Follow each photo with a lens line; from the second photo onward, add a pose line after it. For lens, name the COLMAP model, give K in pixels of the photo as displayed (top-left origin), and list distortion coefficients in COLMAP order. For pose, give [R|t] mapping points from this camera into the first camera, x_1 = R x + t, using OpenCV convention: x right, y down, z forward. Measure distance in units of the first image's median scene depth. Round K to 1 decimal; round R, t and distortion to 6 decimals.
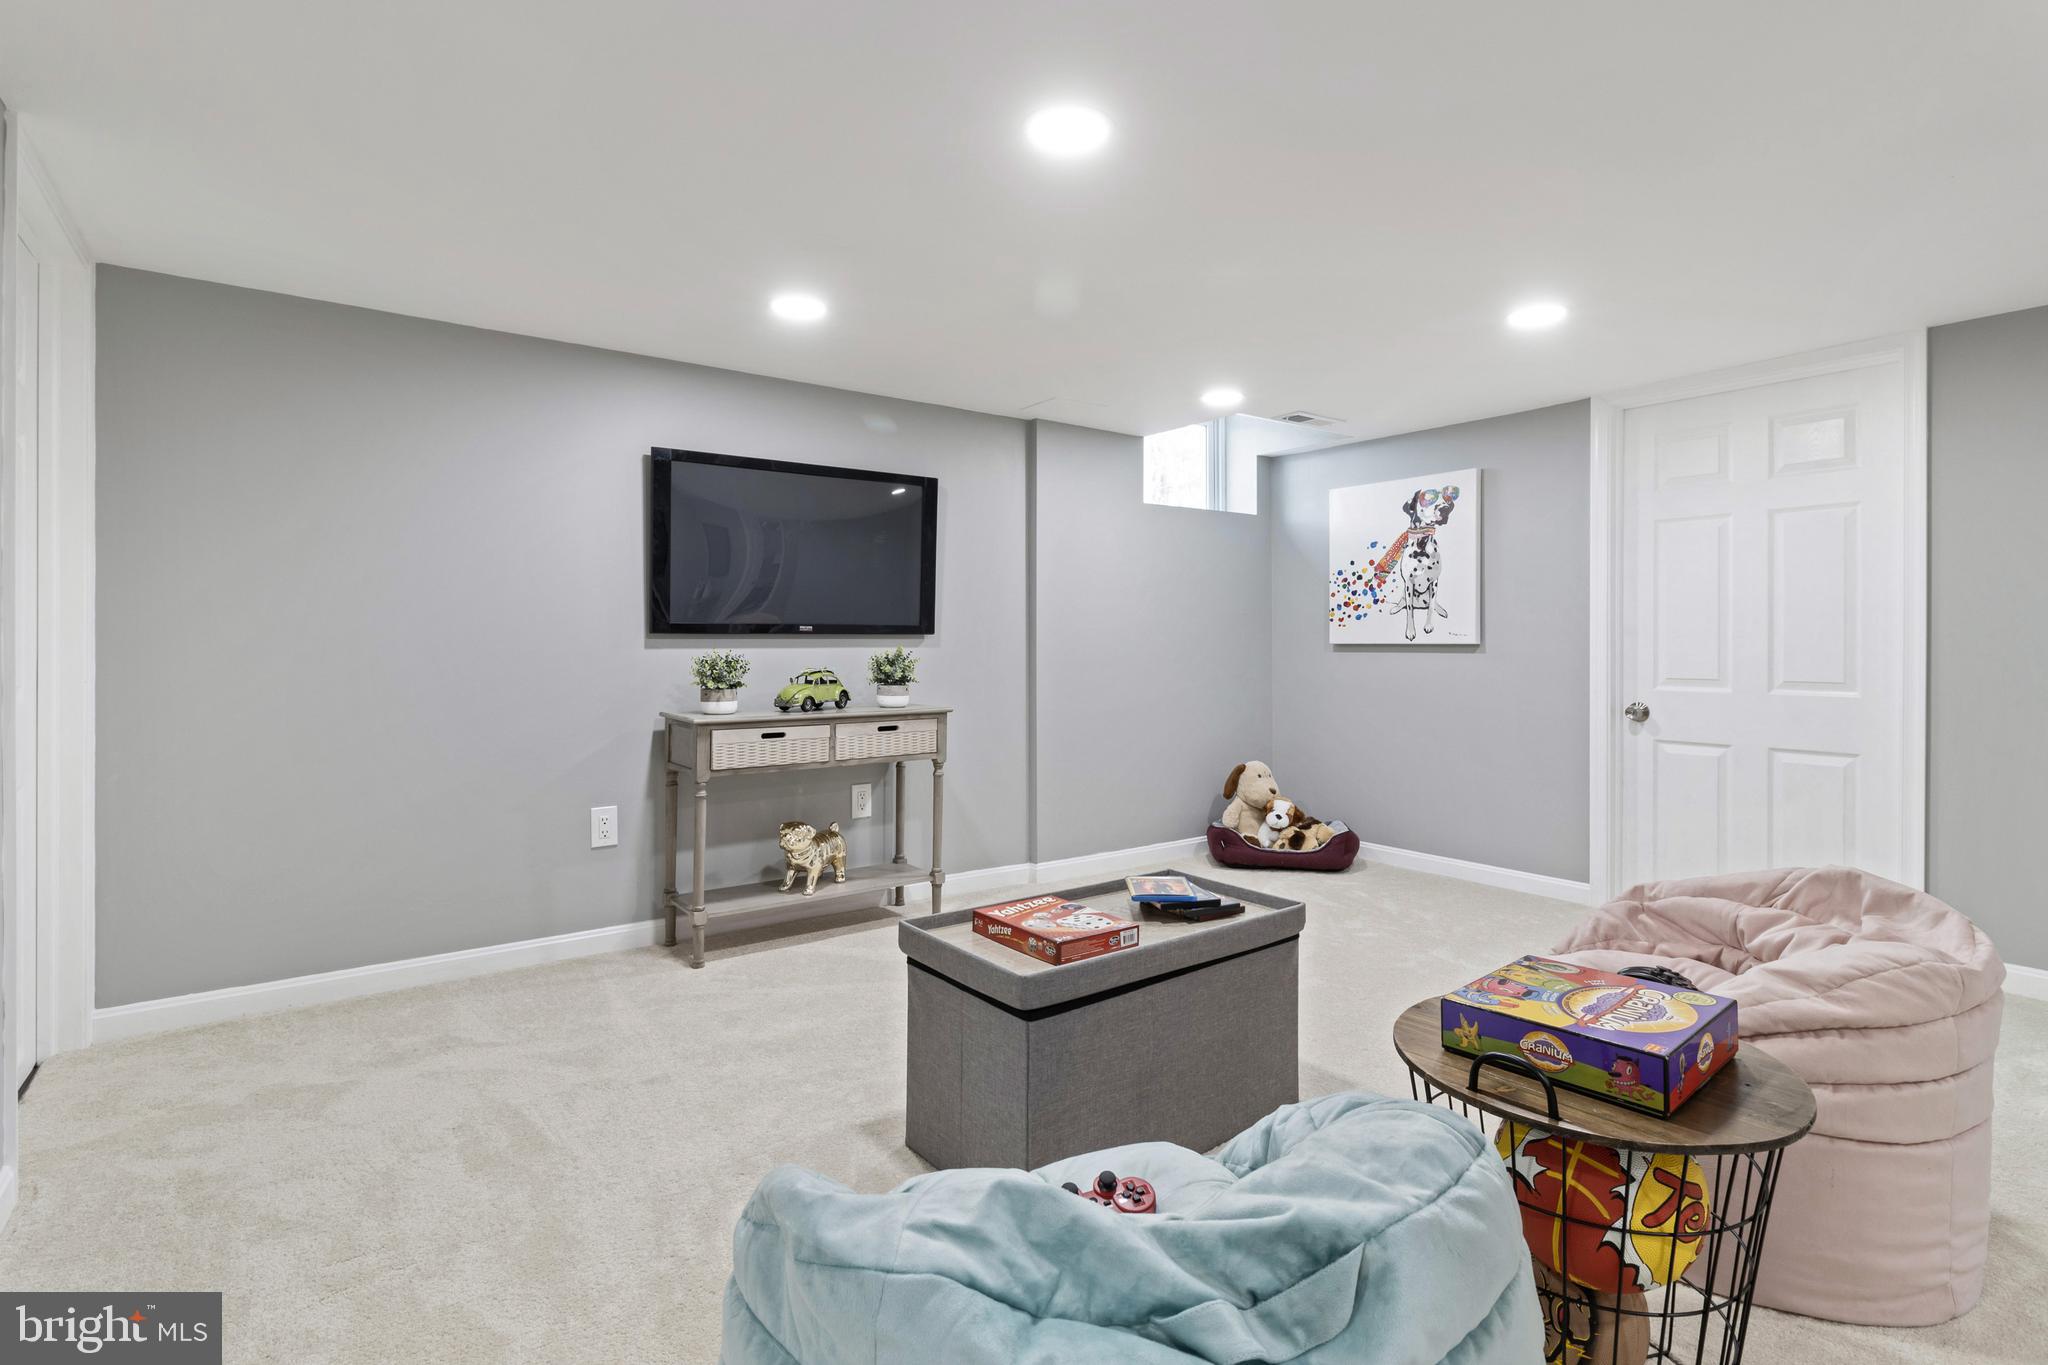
lens RADIAL K [[1040.6, 0, 1030.4], [0, 1040.6, 633.1], [0, 0, 1]] dist [0.002238, 0.000344]
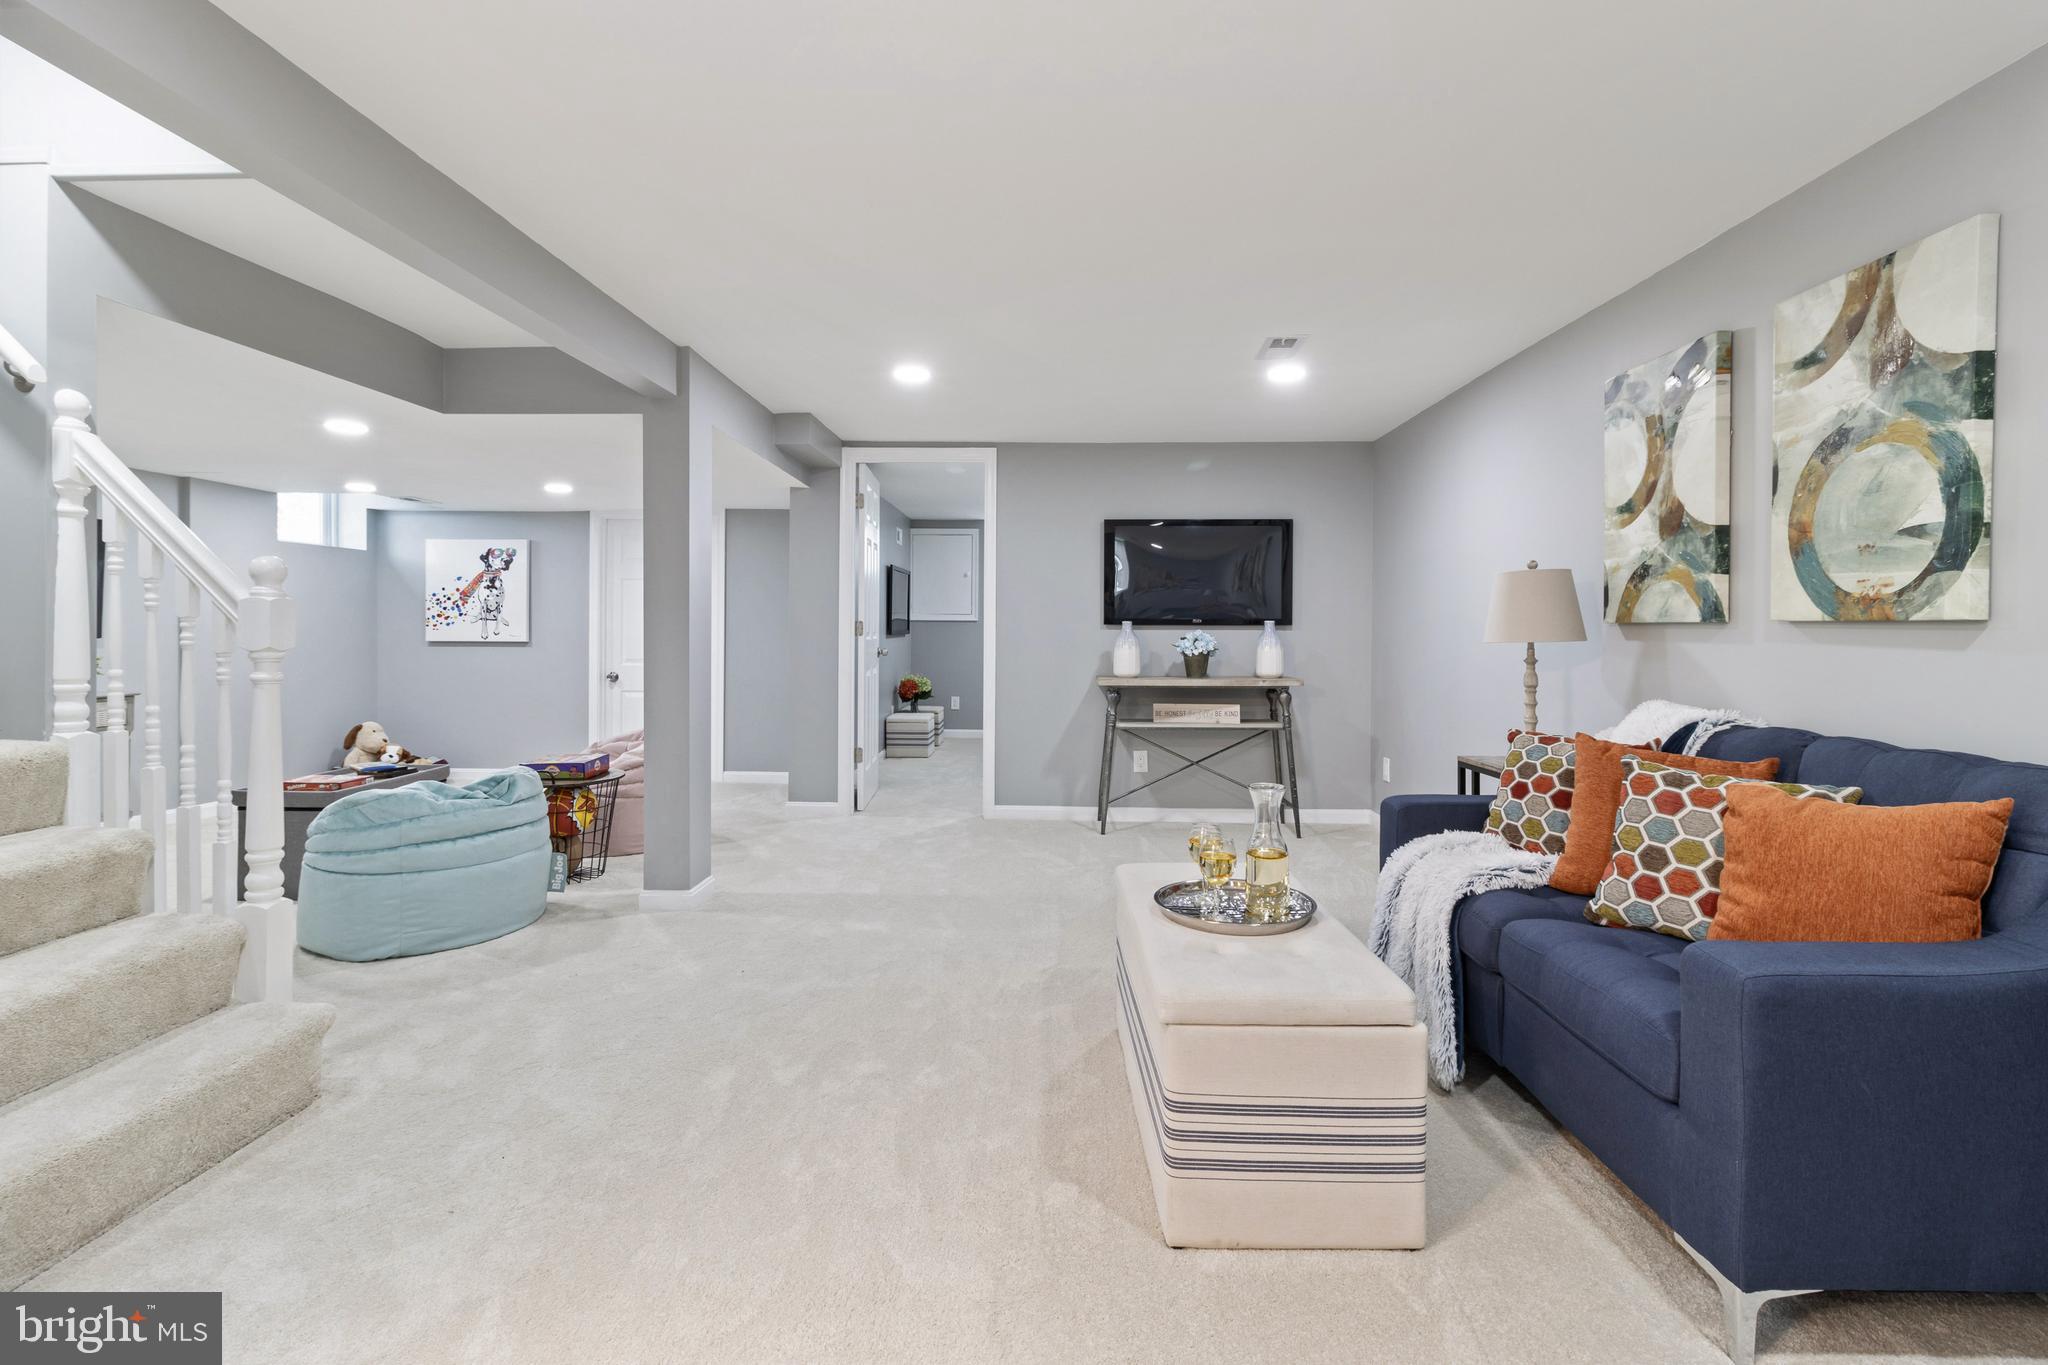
lens RADIAL K [[942.0, 0, 1016.0], [0, 942.0, 646.2], [0, 0, 1]] dist [0.007334, 0.000280]
pose [[0.631692, -0.010309, 0.775151, -0.254419], [-0.011981, 0.999662, 0.023059, -0.026255], [-0.775127, -0.023853, 0.631355, -0.575677]]
